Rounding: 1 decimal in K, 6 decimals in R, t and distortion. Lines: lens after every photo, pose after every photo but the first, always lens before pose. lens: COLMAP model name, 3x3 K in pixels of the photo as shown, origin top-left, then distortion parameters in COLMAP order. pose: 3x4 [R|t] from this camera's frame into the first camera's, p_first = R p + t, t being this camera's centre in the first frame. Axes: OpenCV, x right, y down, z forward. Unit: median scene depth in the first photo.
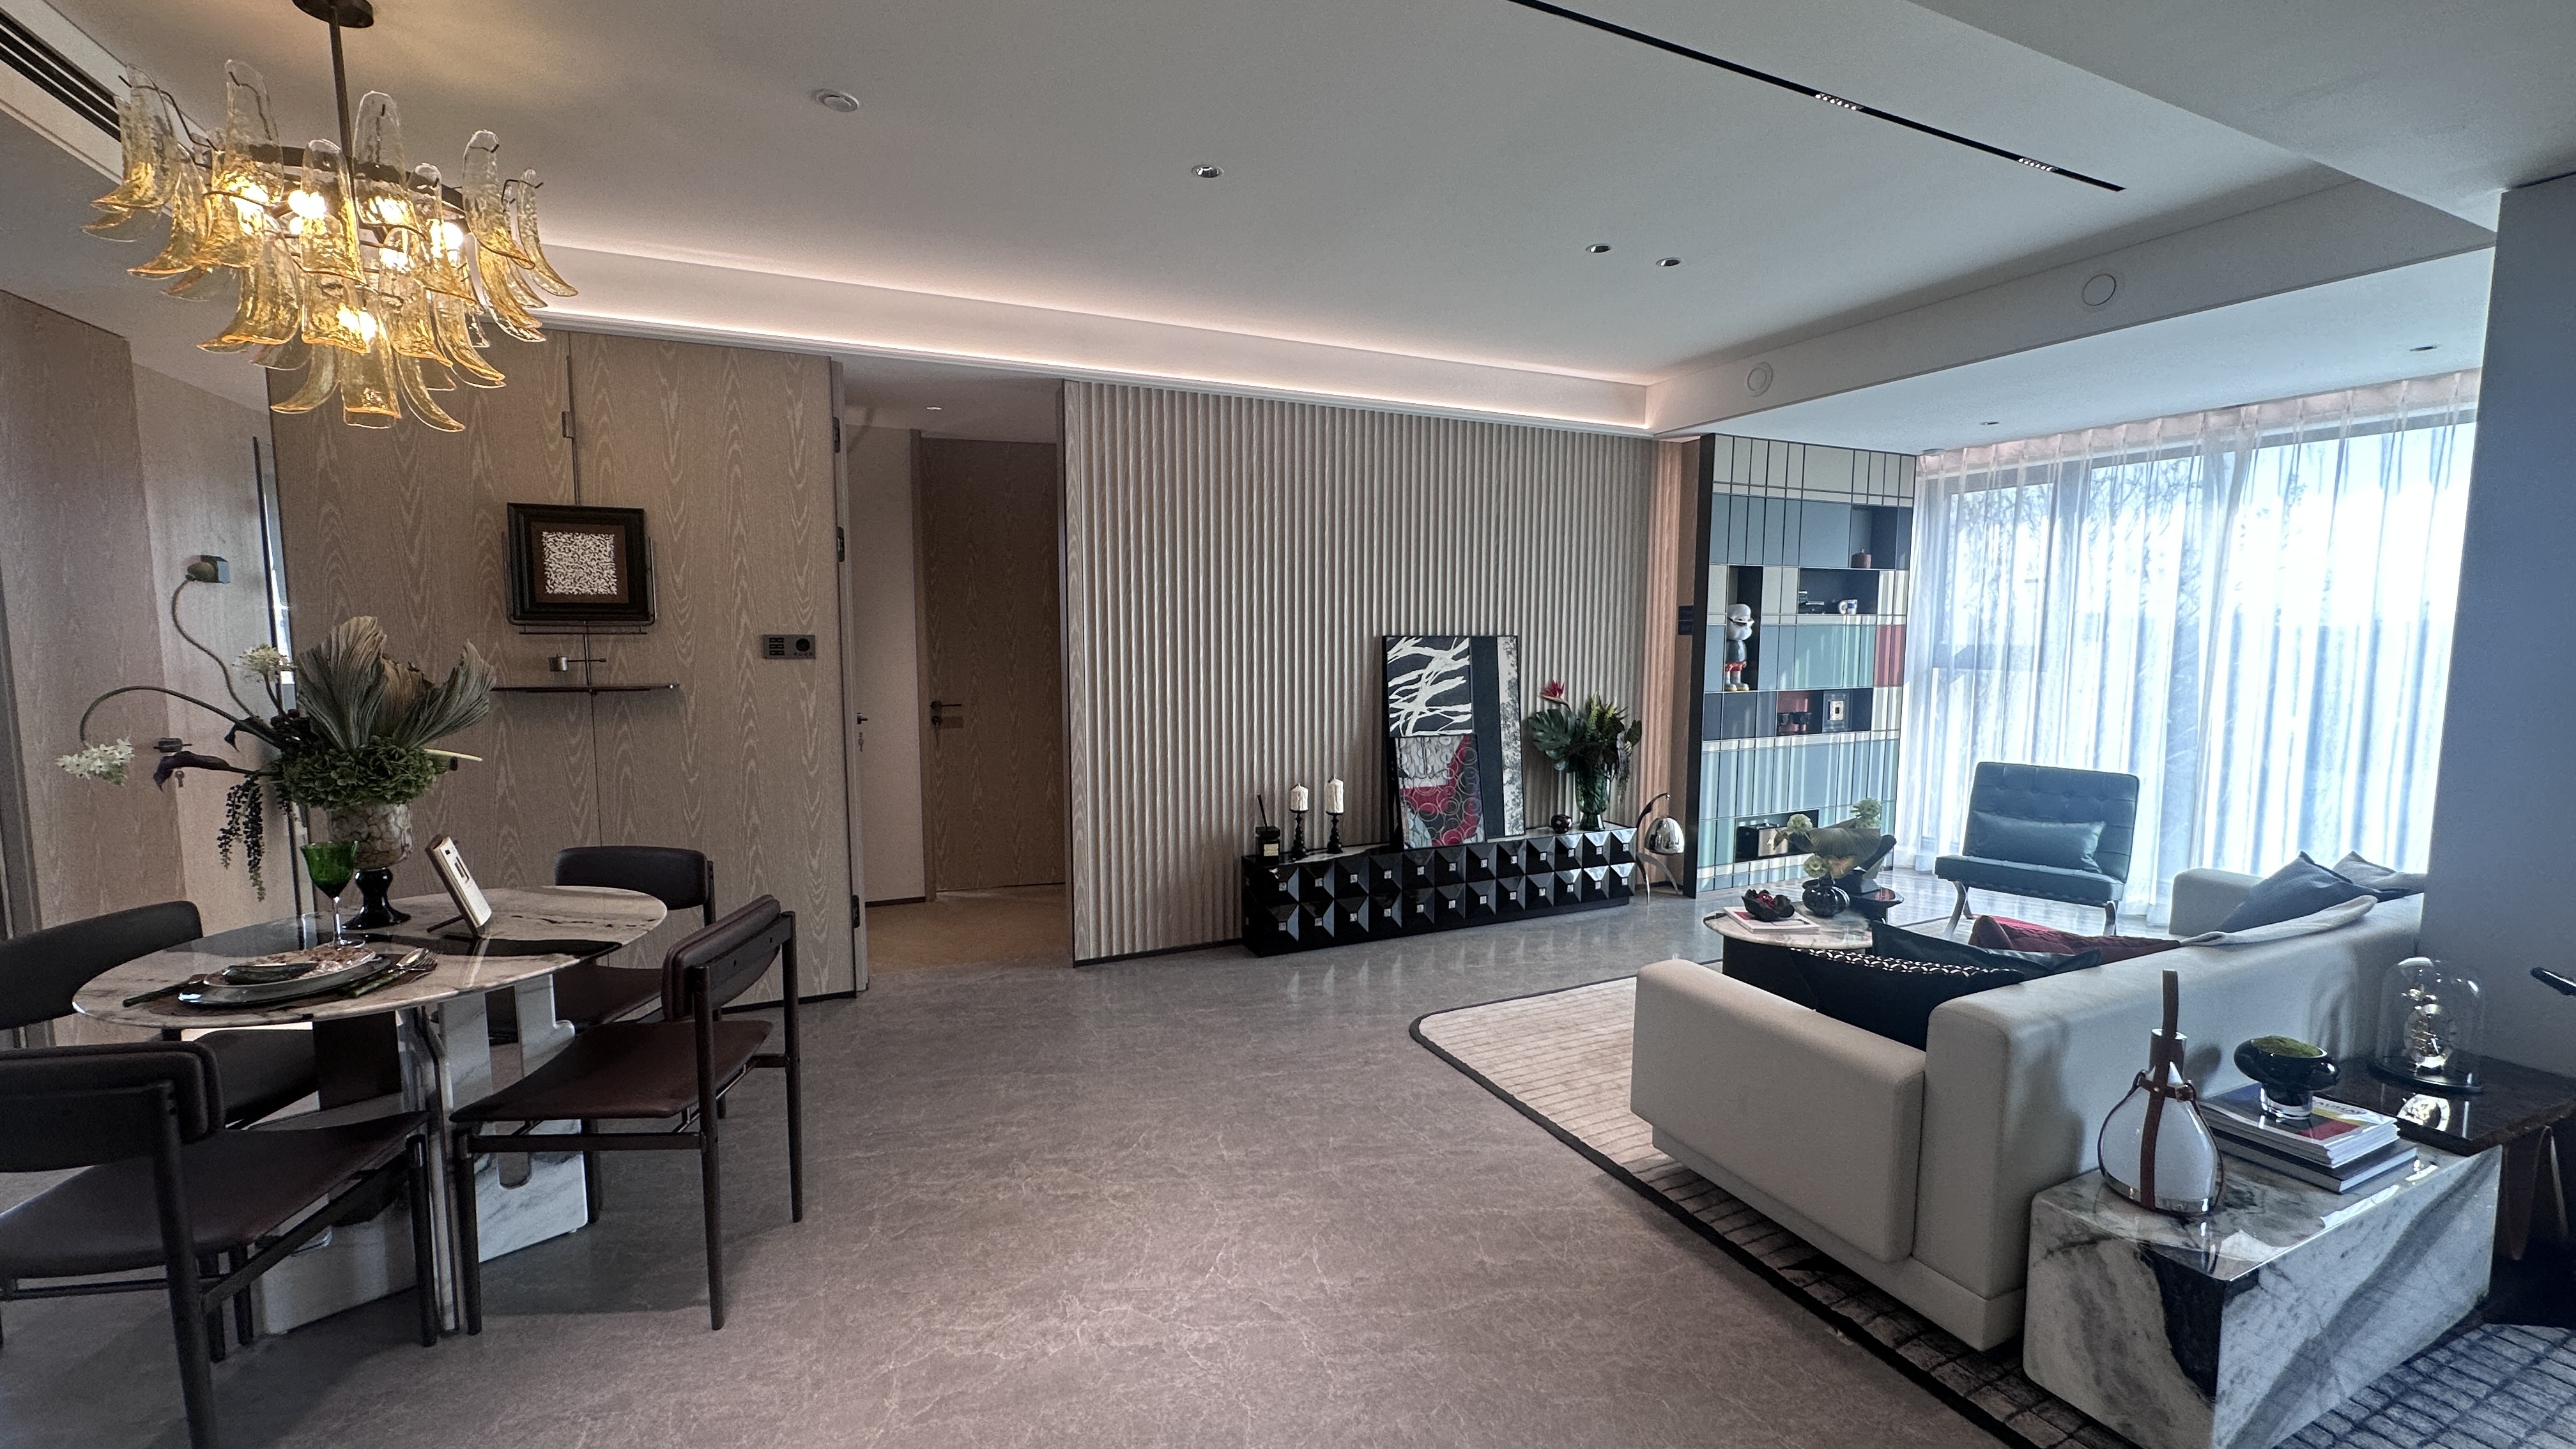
lens RADIAL K [[1026.3, 0, 1283.3], [0, 1026.3, 725.7], [0, 0, 1]] dist [-0.002082, 0.000370]
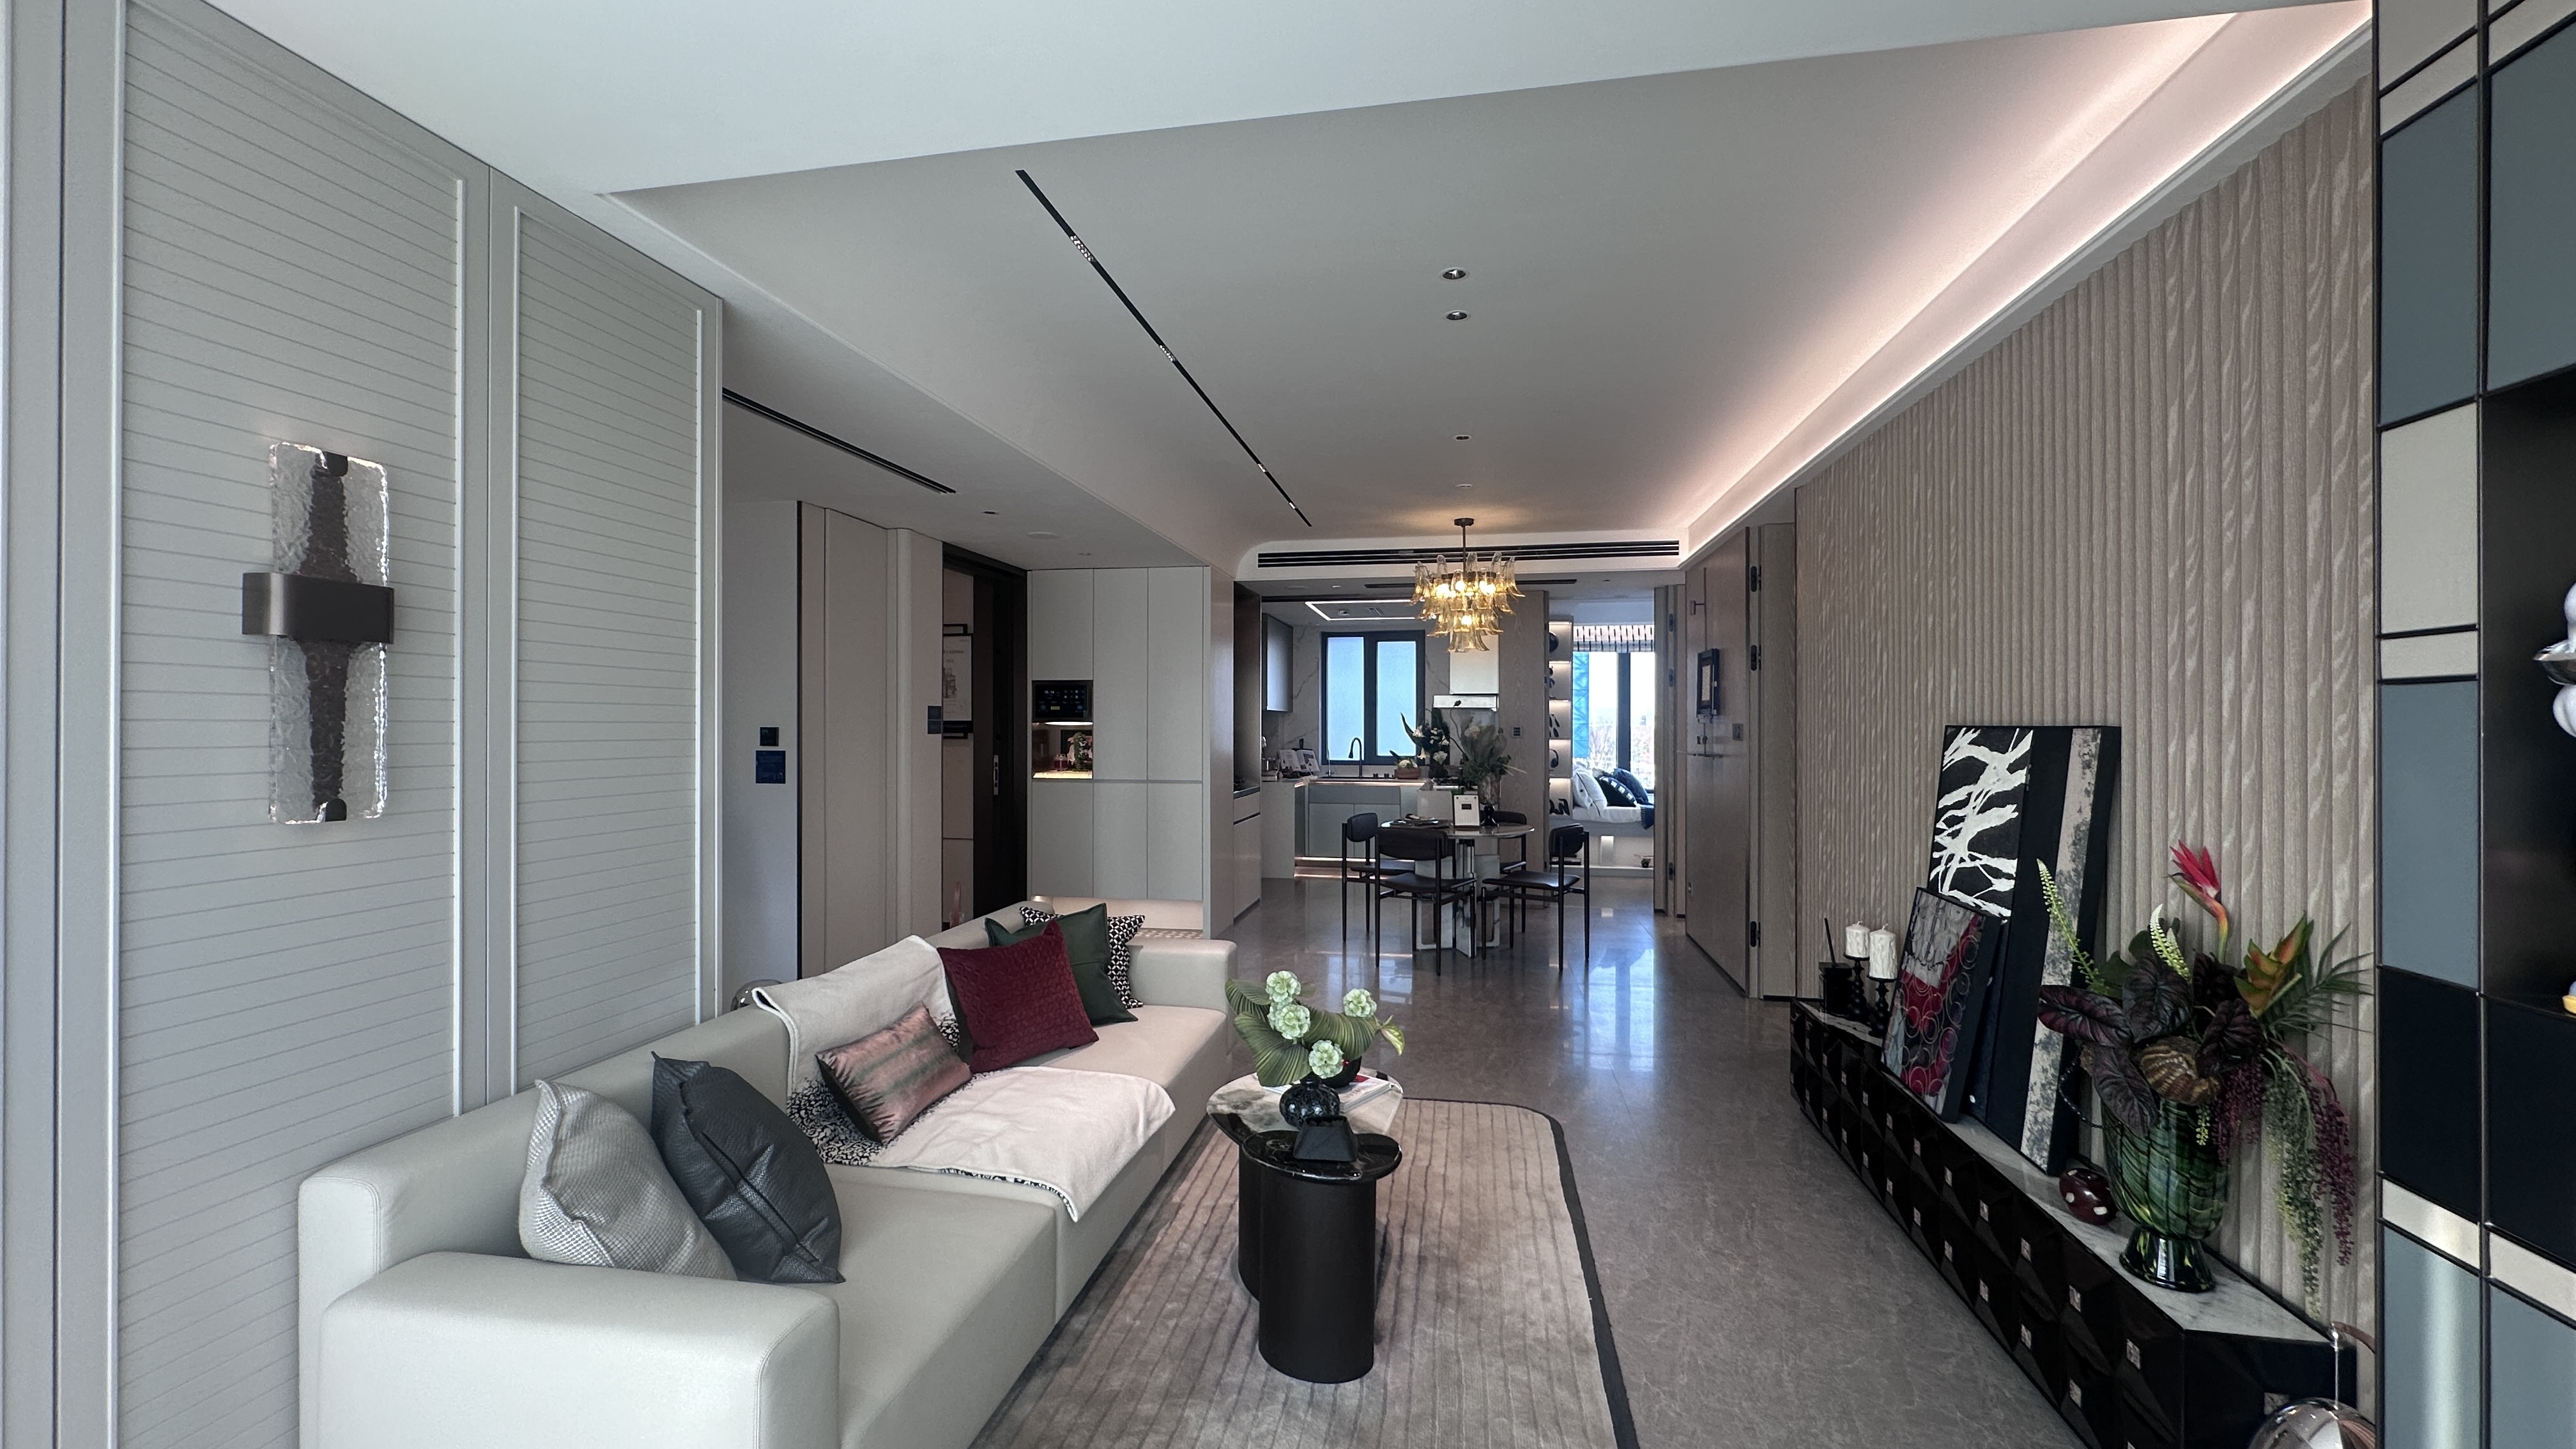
lens RADIAL K [[1026.3, 0, 1289.2], [0, 1026.3, 723.7], [0, 0, 1]] dist [-0.002082, 0.000370]
pose [[-0.569689, -0.002538, -0.821856, 1.710722], [-0.079056, 0.995527, 0.051725, -0.183468], [0.818049, 0.094440, -0.567342, 2.102033]]
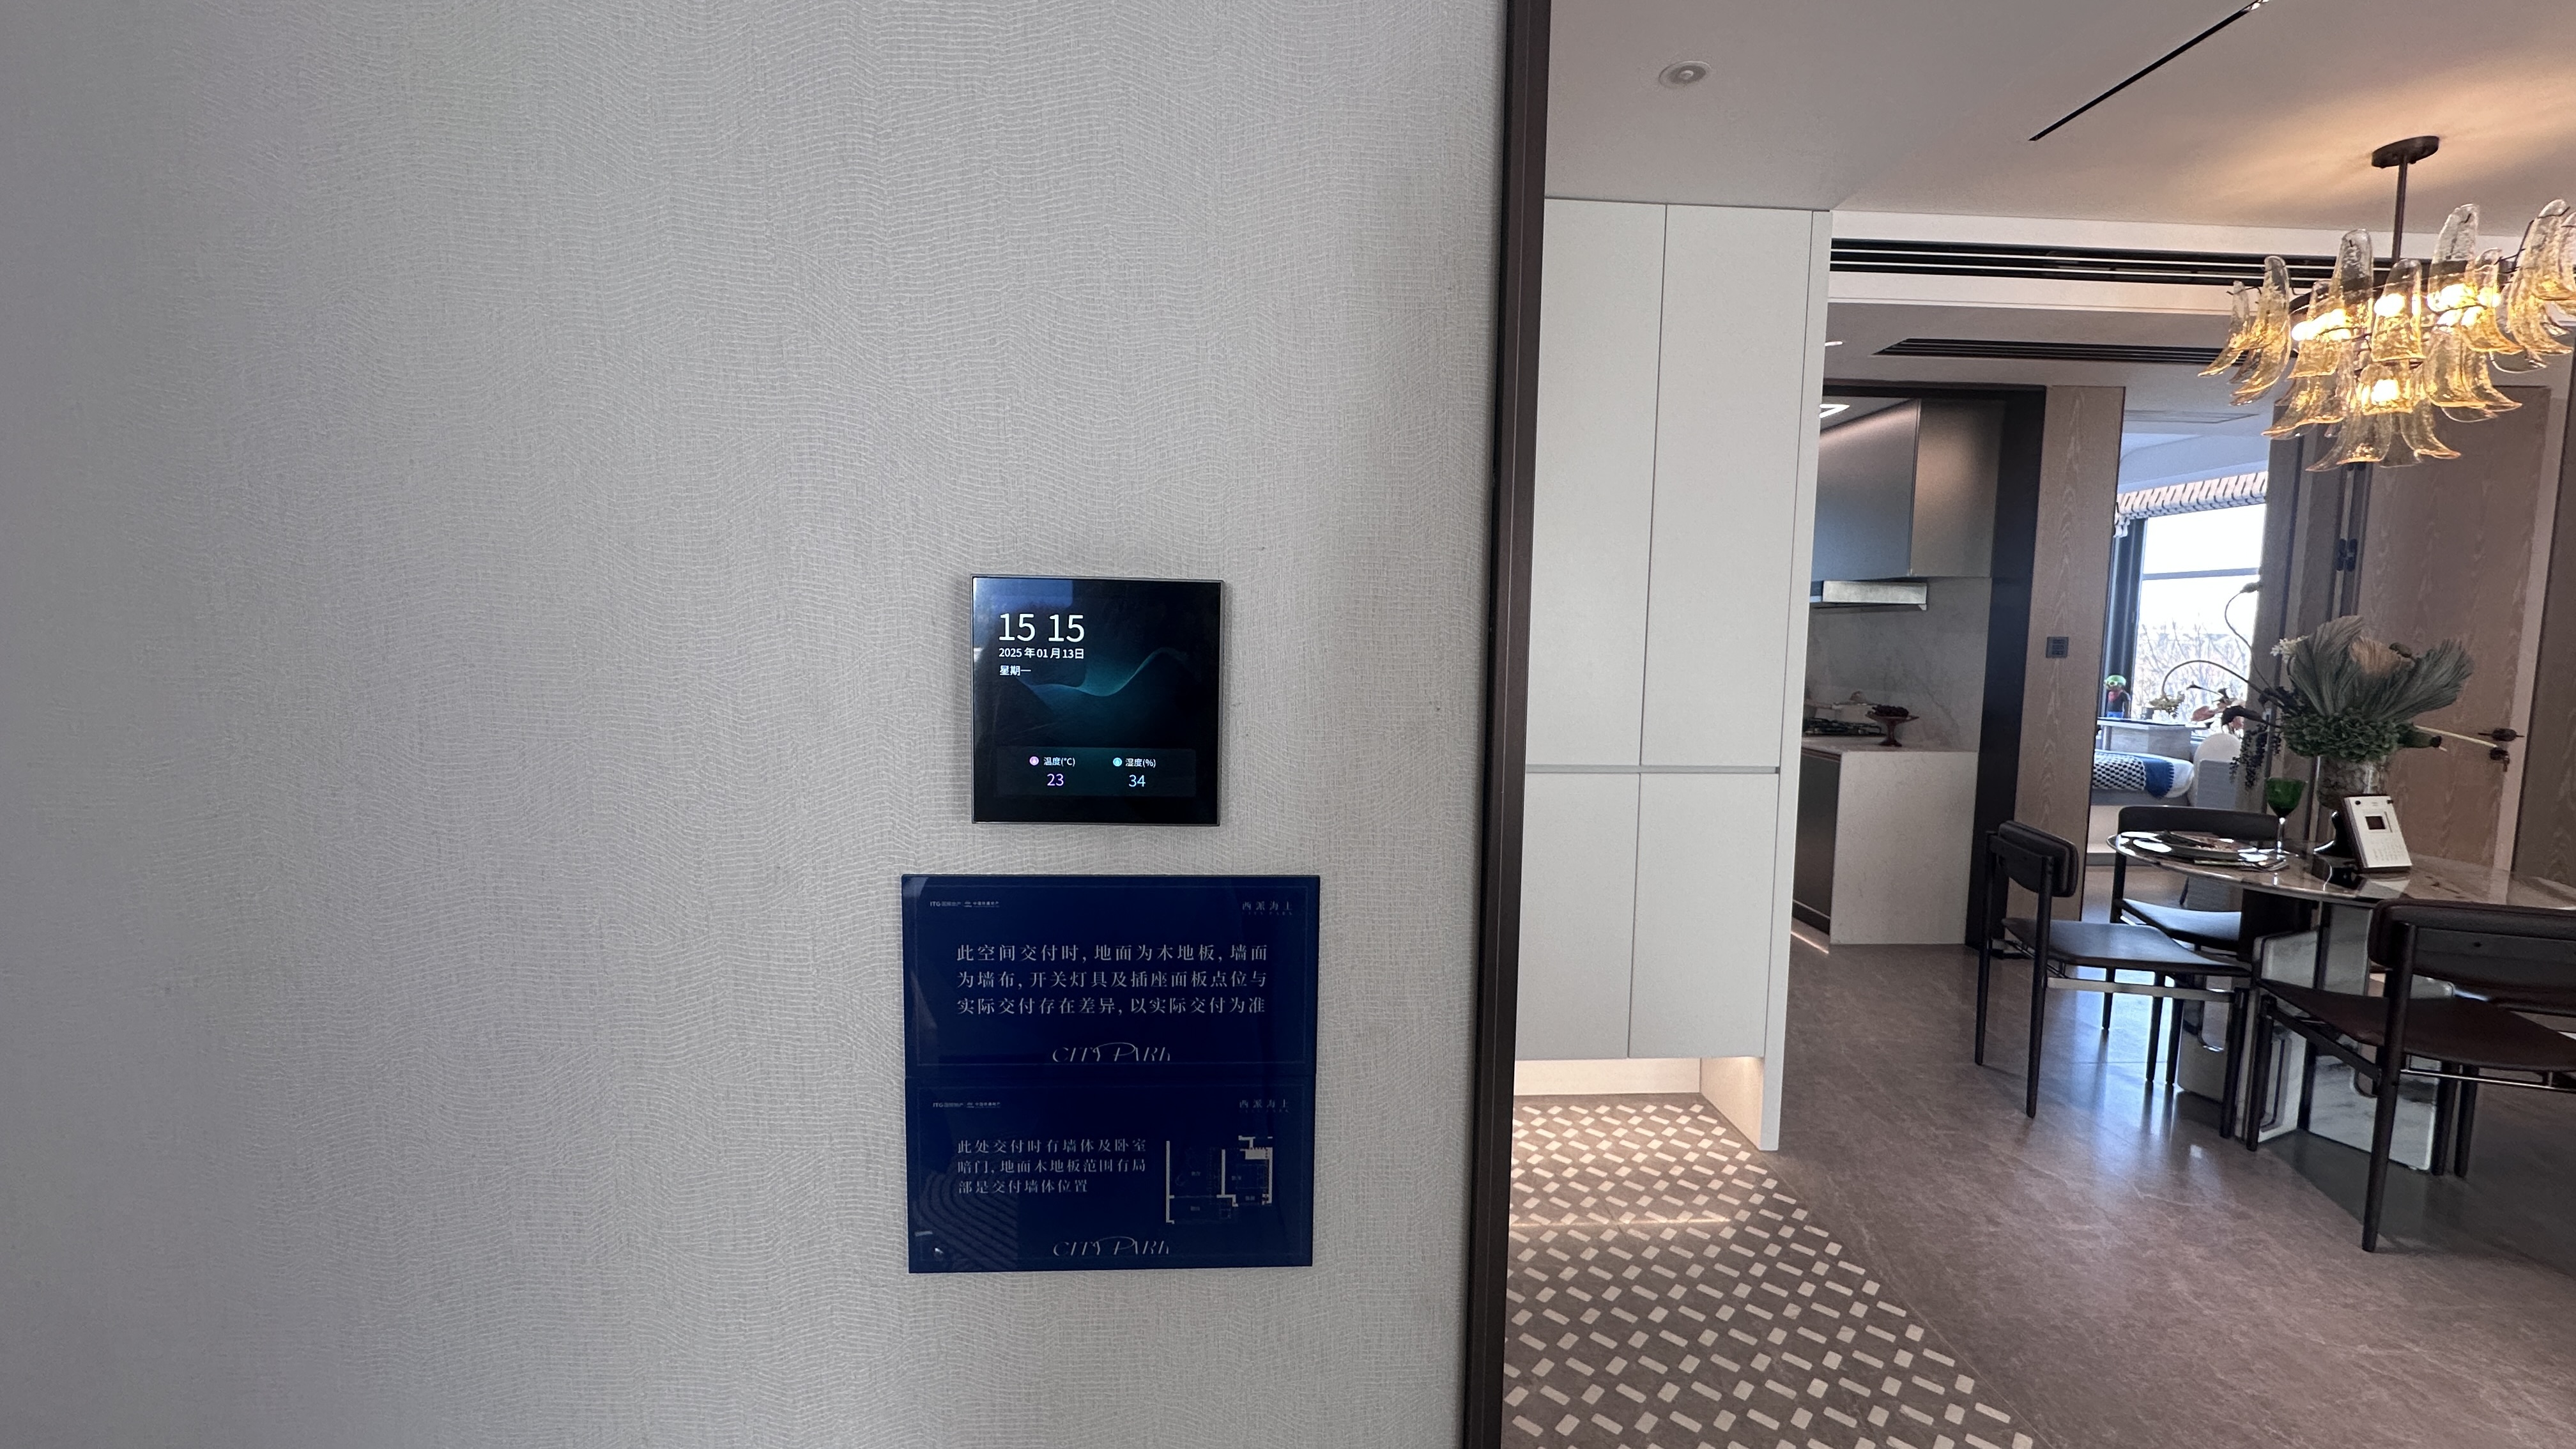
lens RADIAL K [[1026.3, 0, 1292.7], [0, 1026.3, 722.6], [0, 0, 1]] dist [-0.002082, 0.000370]
pose [[-0.365499, 0.076539, -0.927660, 0.772183], [-0.102956, 0.987174, 0.122014, 0.007595], [0.925100, 0.140104, -0.352931, 0.212432]]
